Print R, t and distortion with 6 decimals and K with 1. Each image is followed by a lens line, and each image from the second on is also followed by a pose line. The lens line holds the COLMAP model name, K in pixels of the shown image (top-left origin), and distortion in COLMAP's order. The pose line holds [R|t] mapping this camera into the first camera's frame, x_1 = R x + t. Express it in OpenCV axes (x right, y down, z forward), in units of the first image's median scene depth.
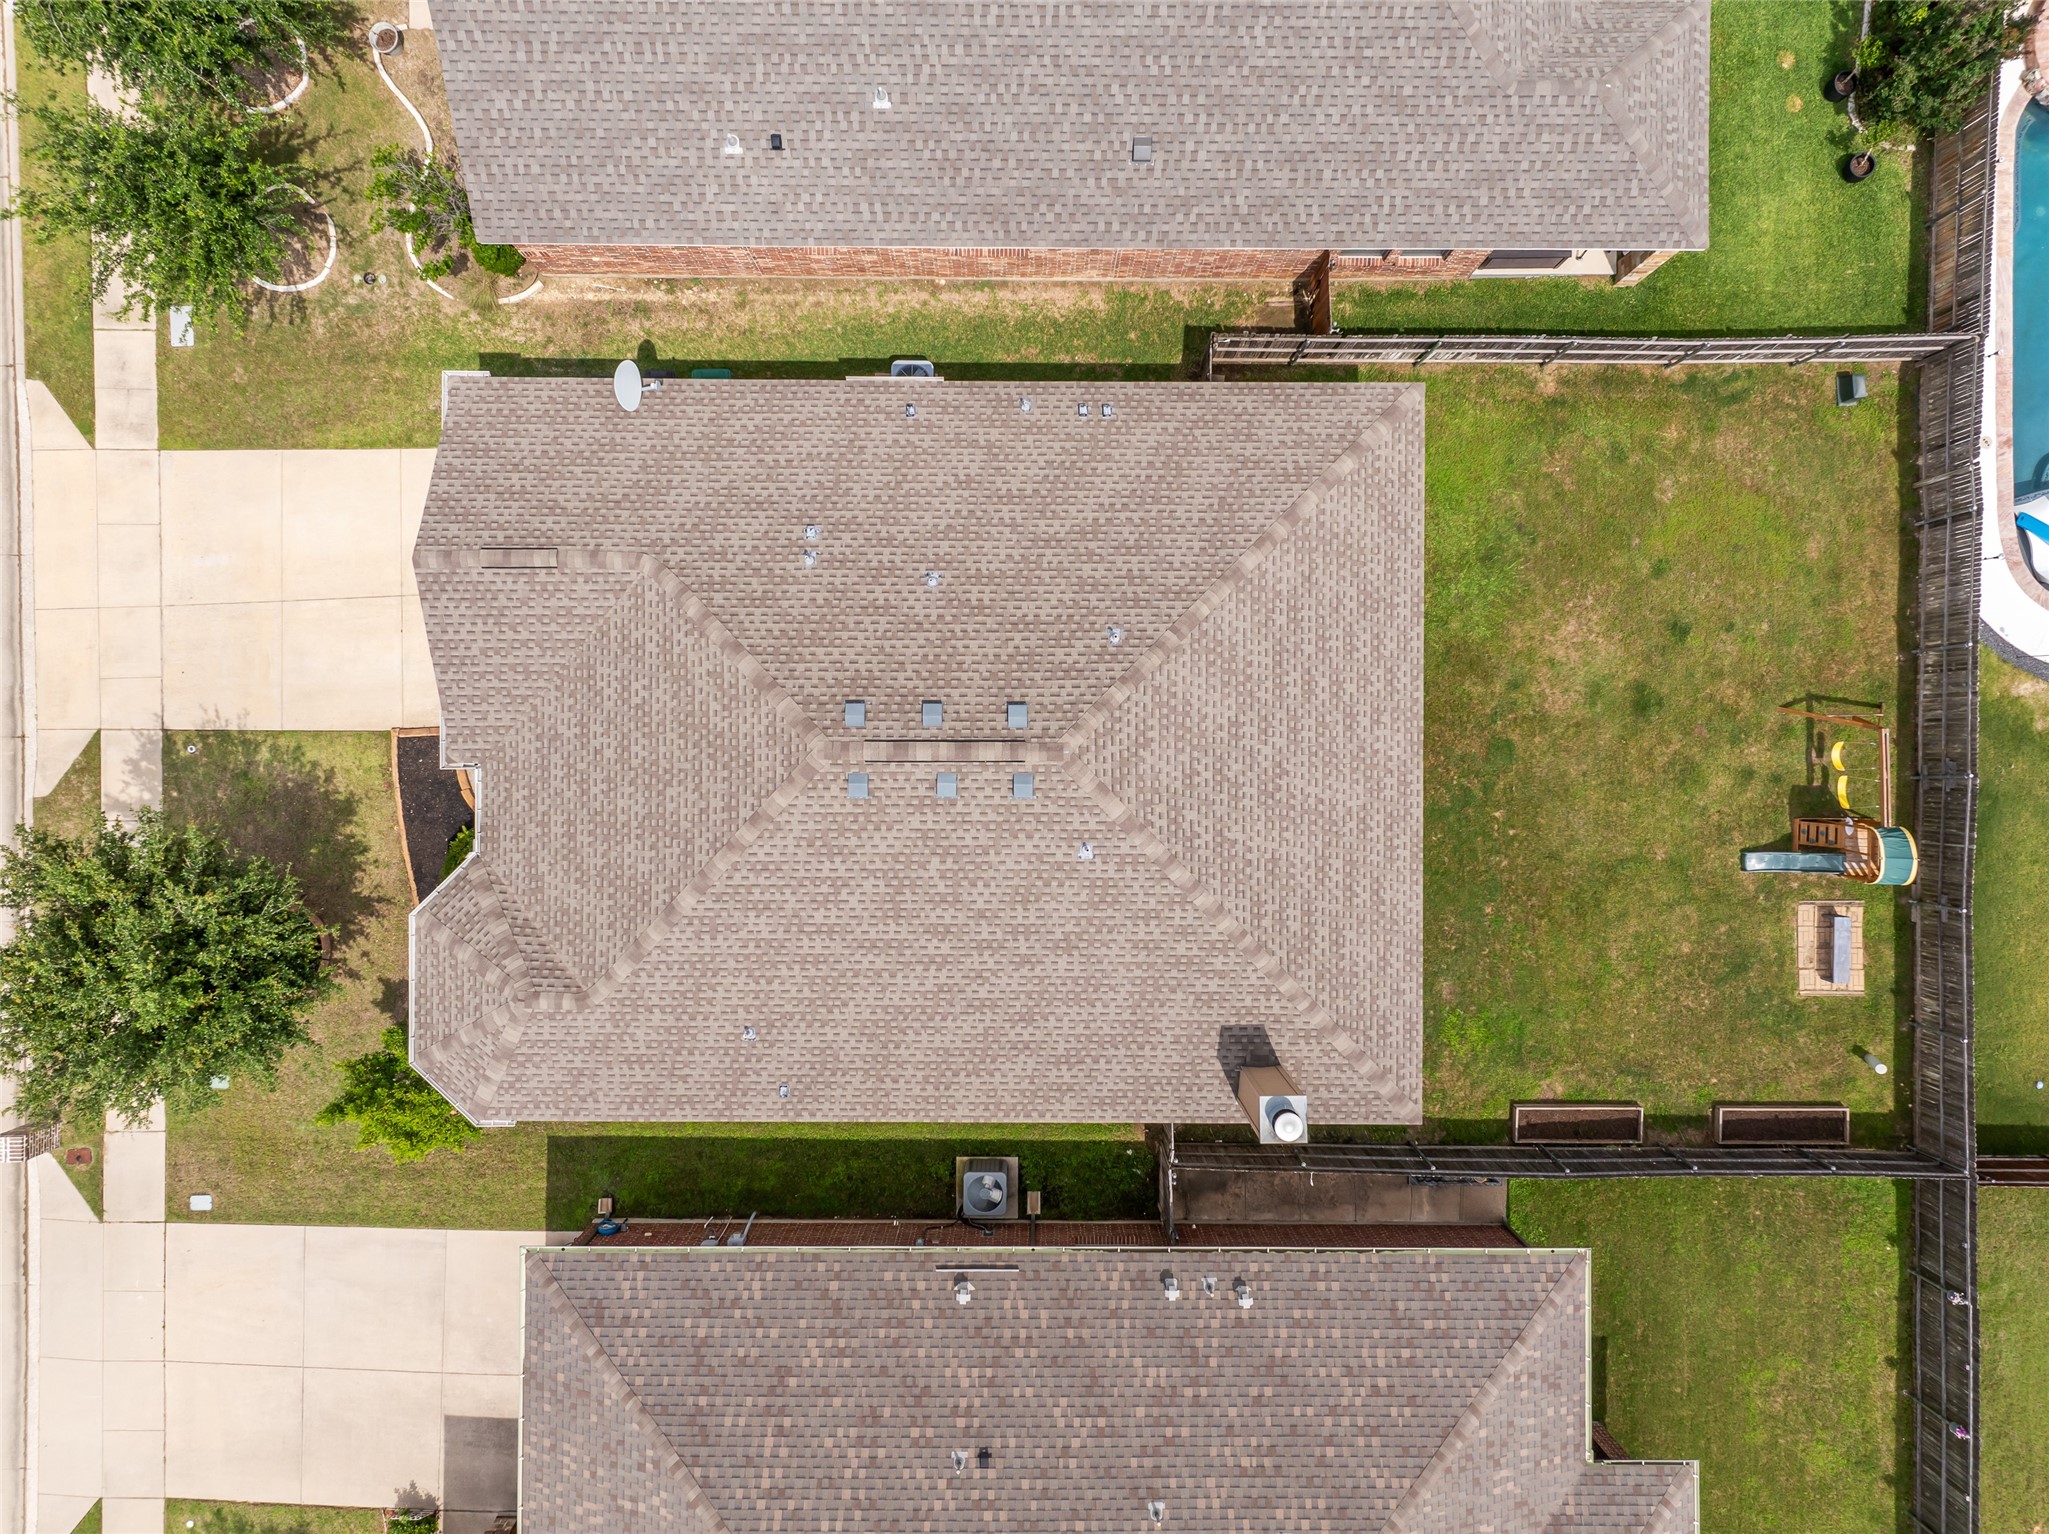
lens RADIAL K [[1447.2, 0, 1024.5], [0, 1447.2, 767.0], [0, 0, 1]] dist [0.025535, 0.000406]
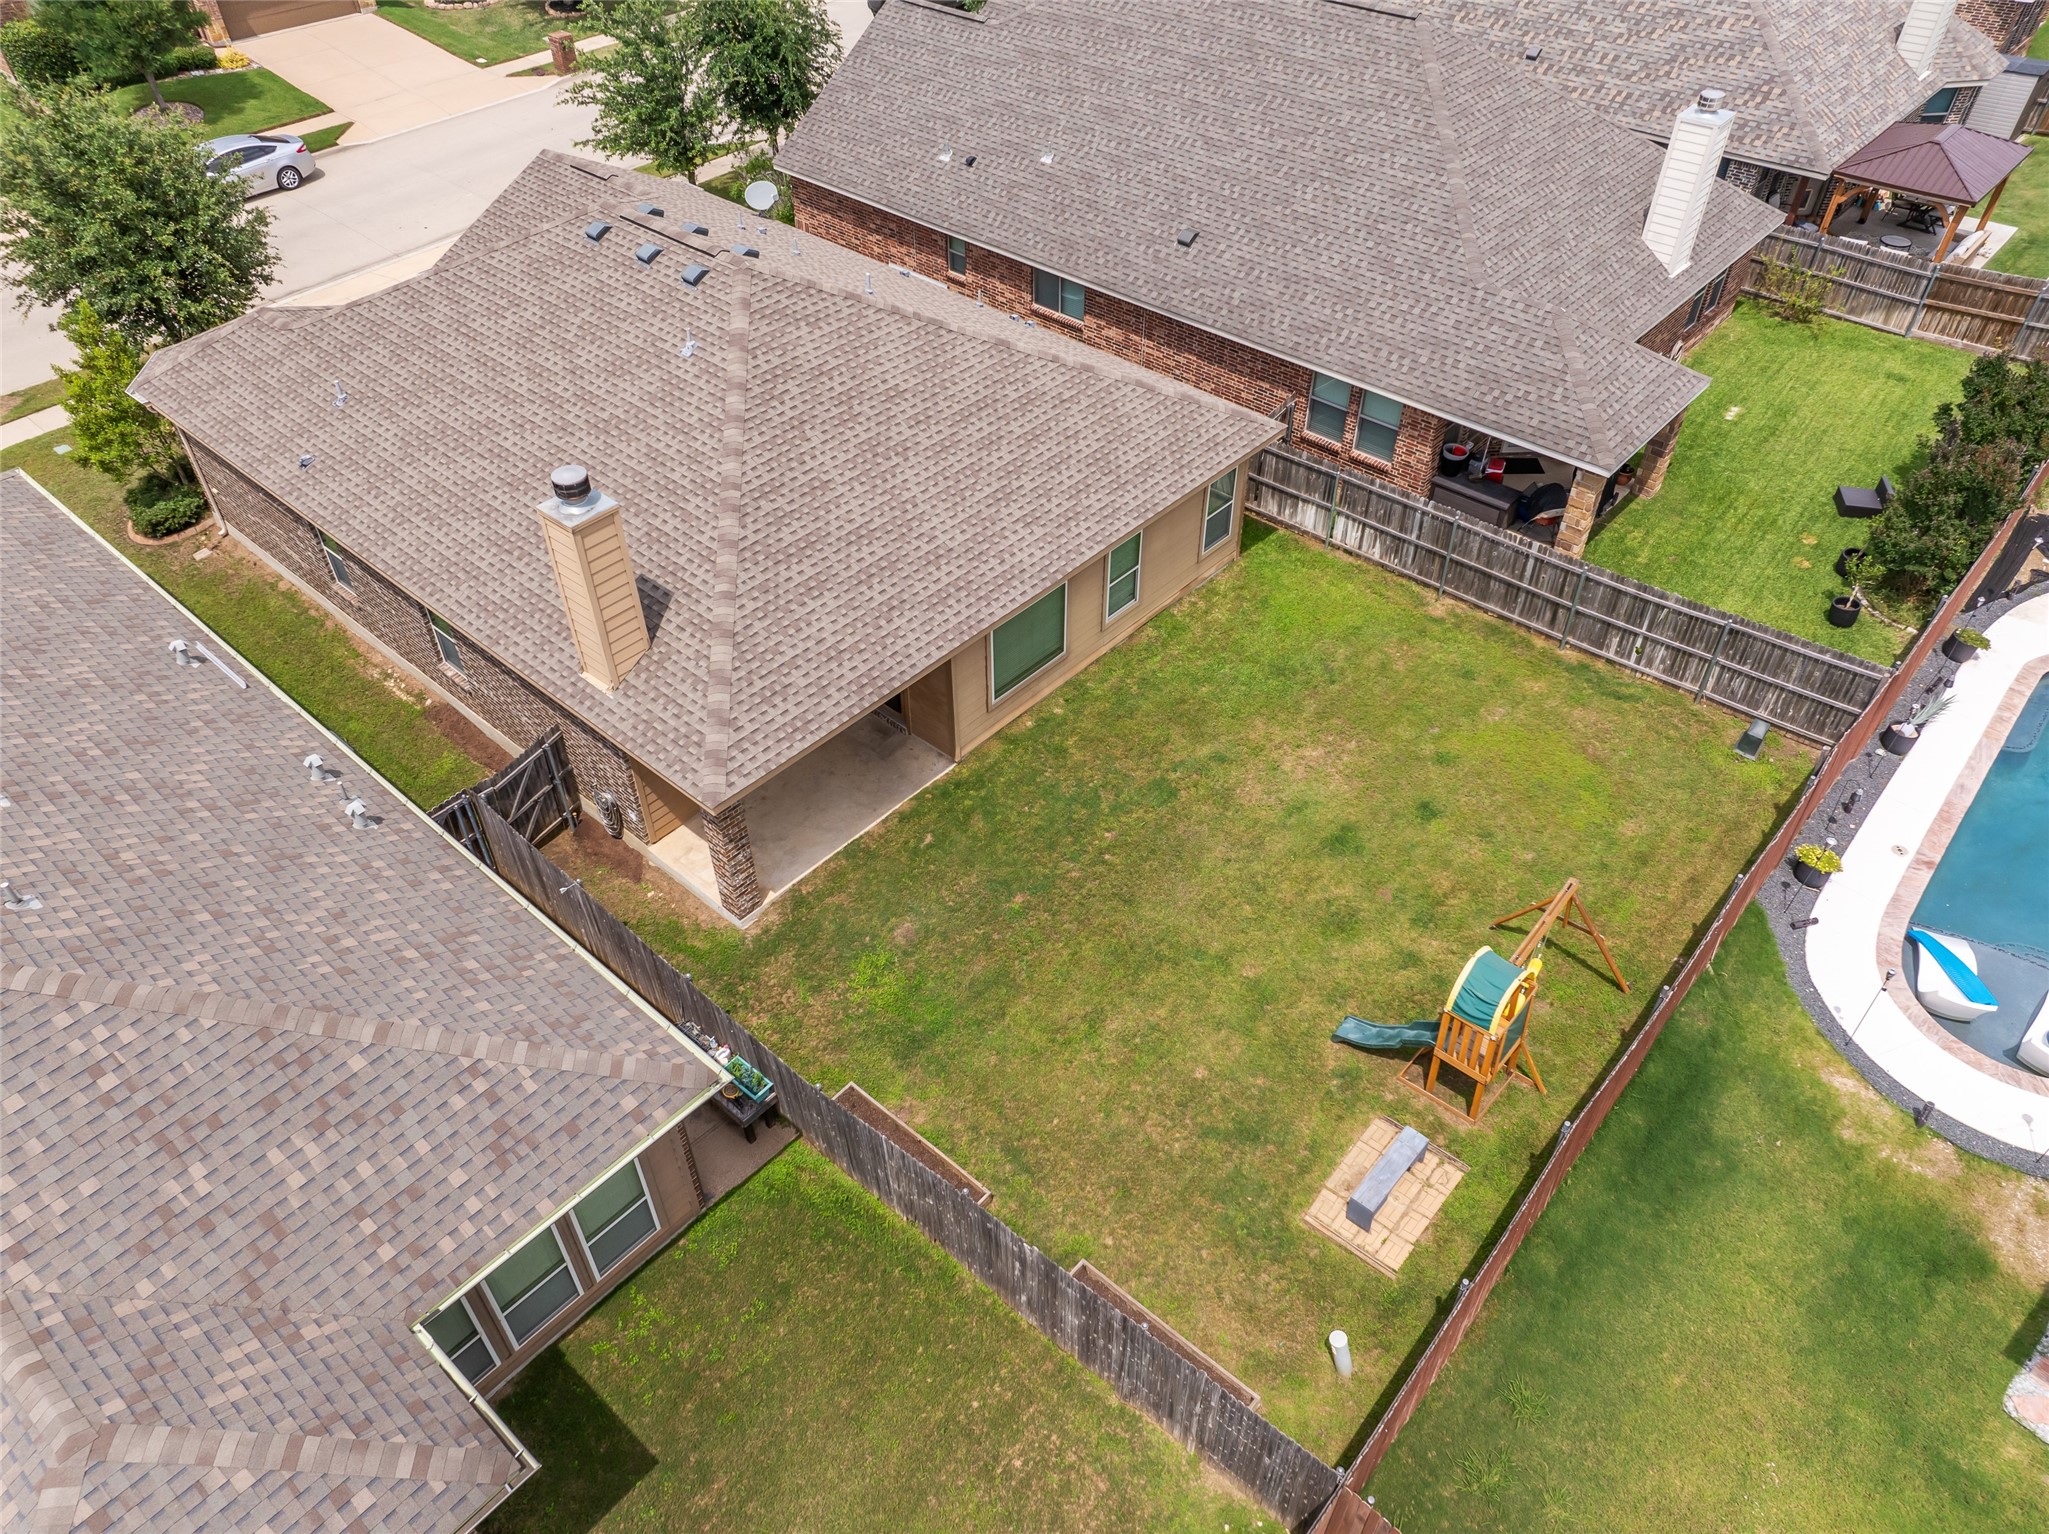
lens RADIAL K [[1406.7, 0, 1024.5], [0, 1406.7, 767.0], [0, 0, 1]] dist [0.028764, -0.000982]
pose [[0.749648, 0.448502, -0.486698, 0.661239], [-0.661837, 0.507141, -0.552069, 0.475485], [-0.000779, 0.735972, 0.677012, 0.467352]]
